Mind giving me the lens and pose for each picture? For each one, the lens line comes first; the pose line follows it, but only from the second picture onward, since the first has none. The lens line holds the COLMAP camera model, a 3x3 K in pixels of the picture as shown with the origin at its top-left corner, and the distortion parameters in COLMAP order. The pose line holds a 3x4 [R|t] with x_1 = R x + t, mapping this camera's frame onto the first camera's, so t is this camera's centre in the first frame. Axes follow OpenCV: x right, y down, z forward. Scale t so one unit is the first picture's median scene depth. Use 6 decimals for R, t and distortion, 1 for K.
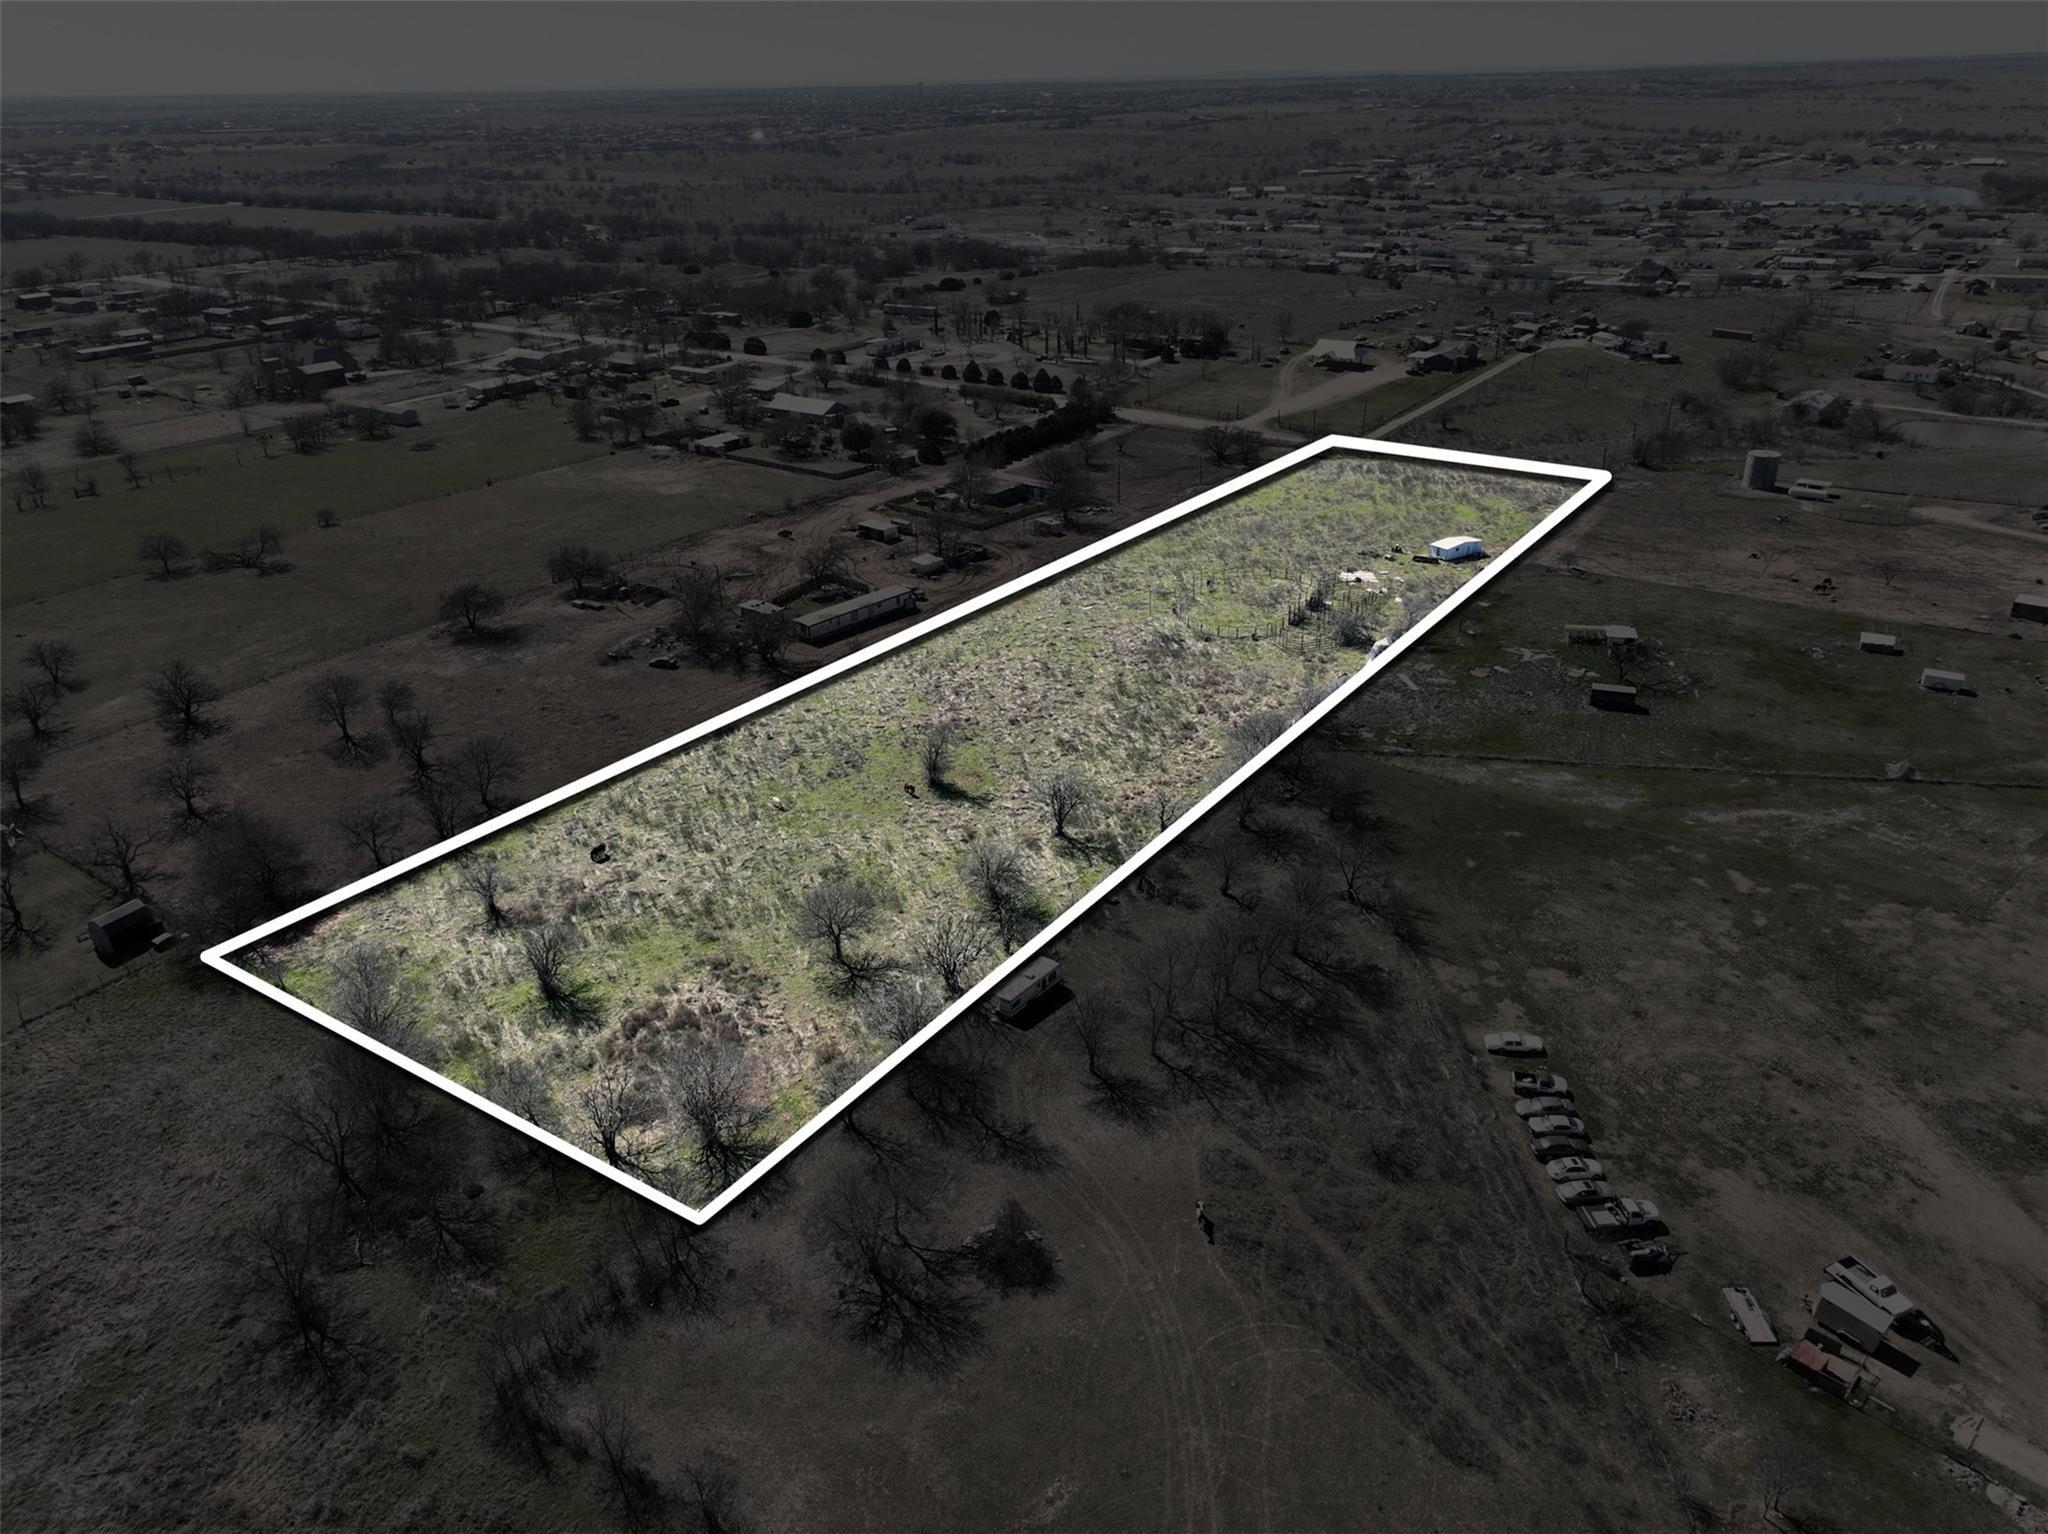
lens RADIAL K [[1435.3, 0, 1024.0], [0, 1435.3, 767.0], [0, 0, 1]] dist [-0.002401, 0.019360]
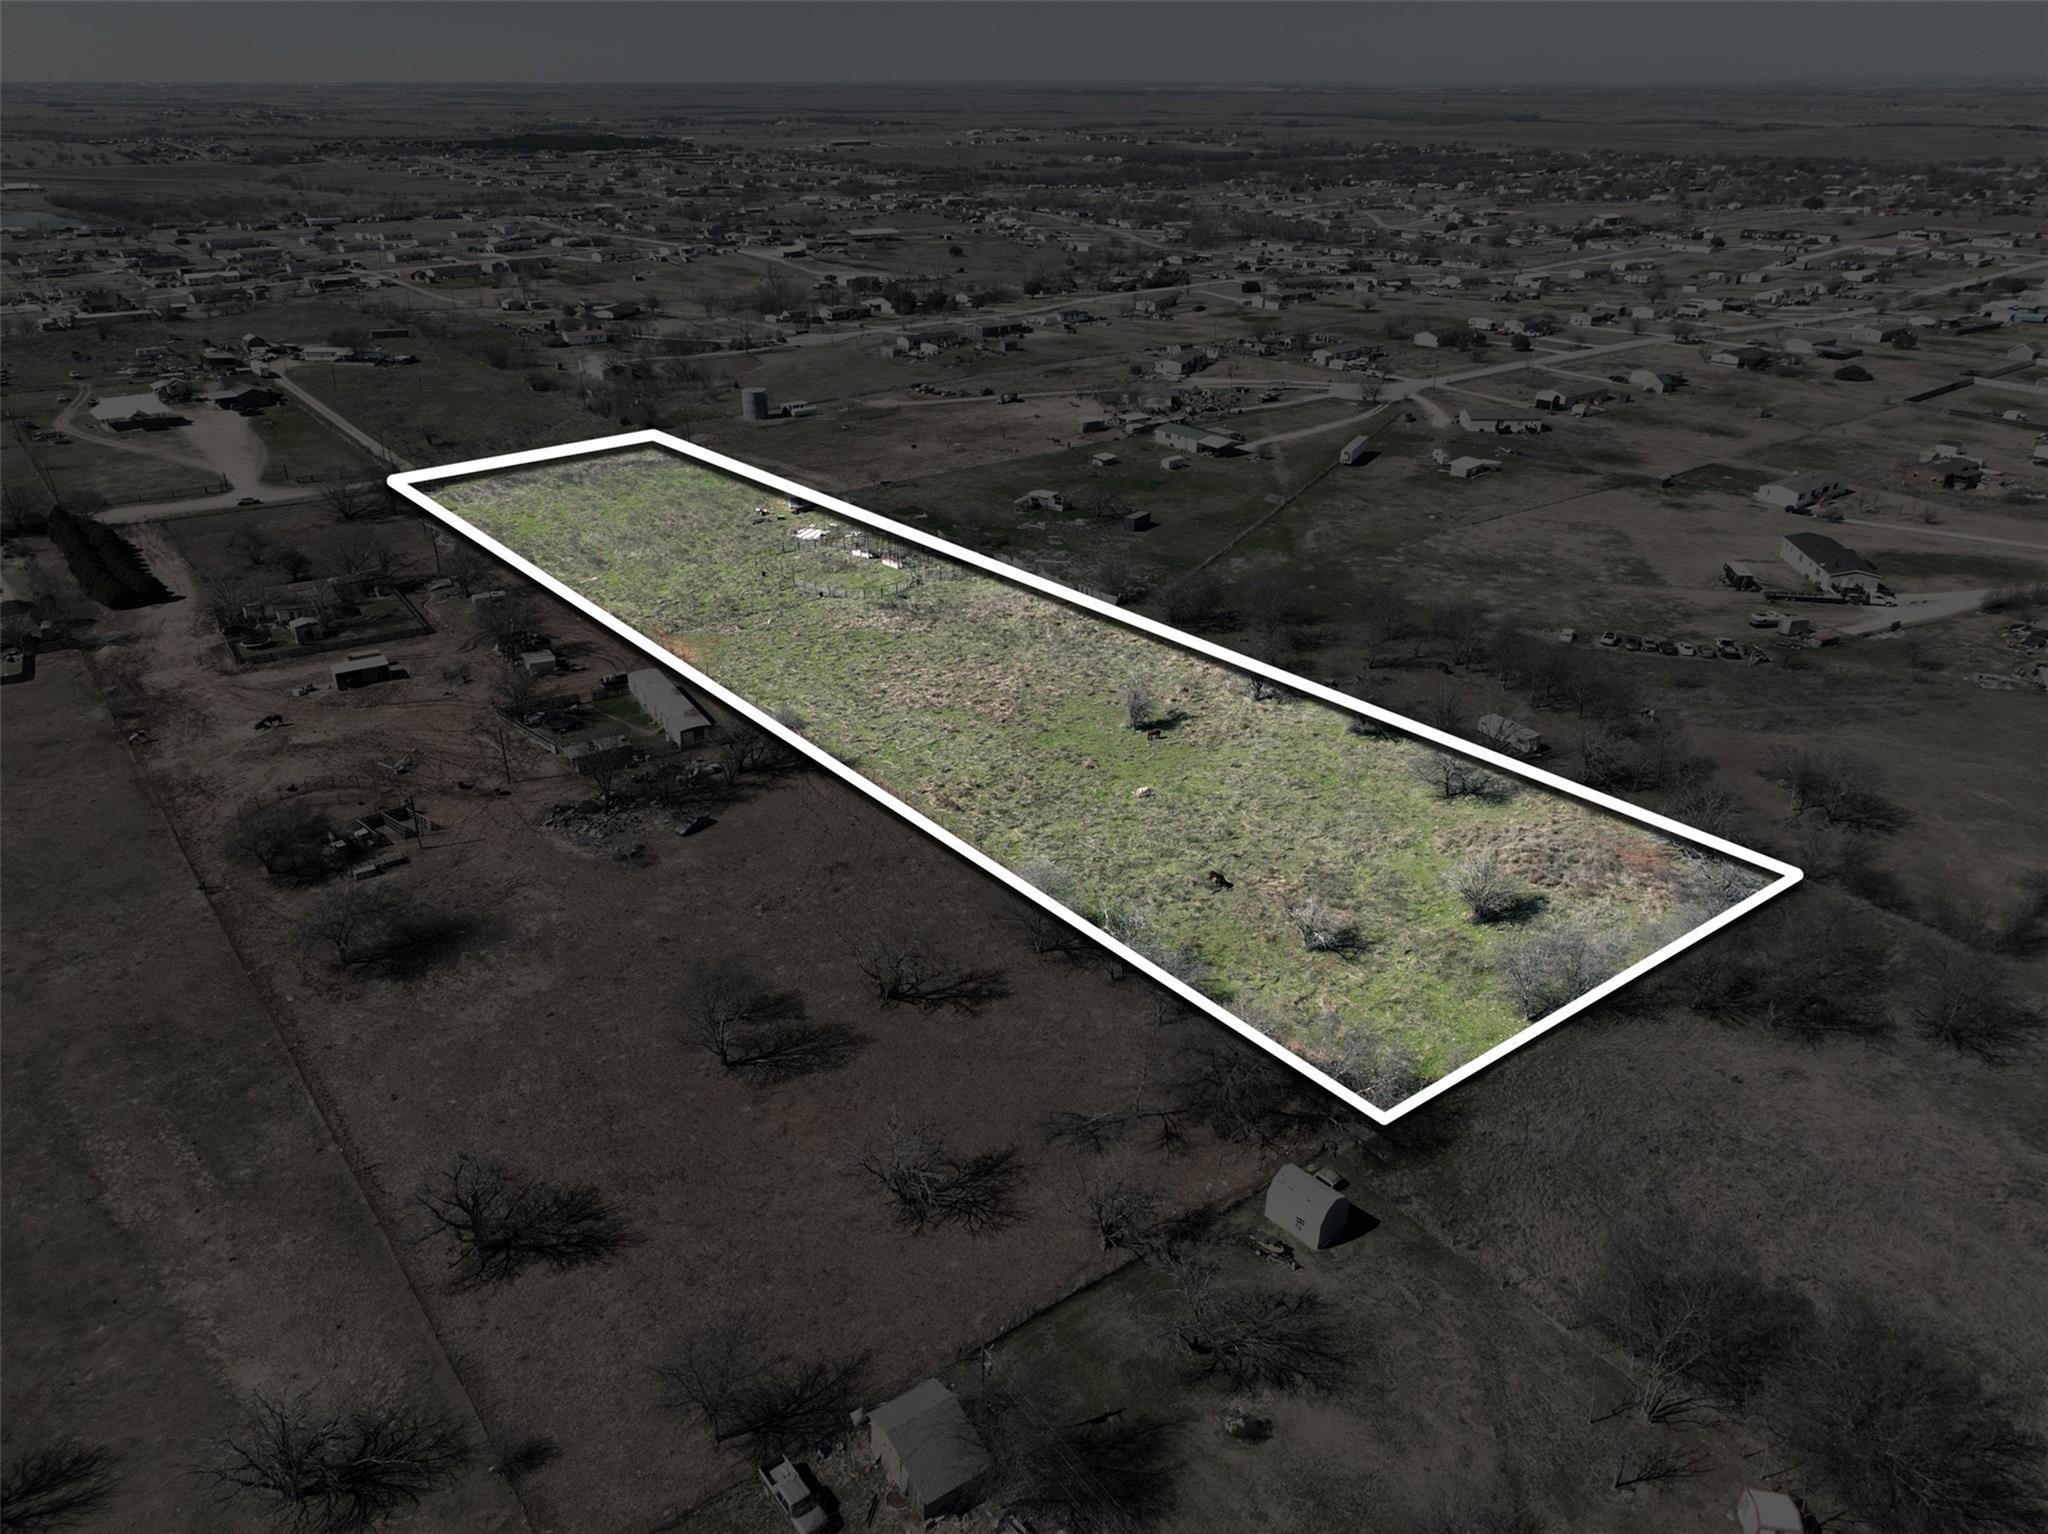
lens RADIAL K [[1442.5, 0, 1024.0], [0, 1442.5, 767.0], [0, 0, 1]] dist [0.006894, 0.009650]
pose [[0.311981, -0.393219, 0.864897, -0.496421], [0.412164, 0.876226, 0.249696, -0.127777], [-0.856030, 0.278579, 0.435437, 0.311772]]
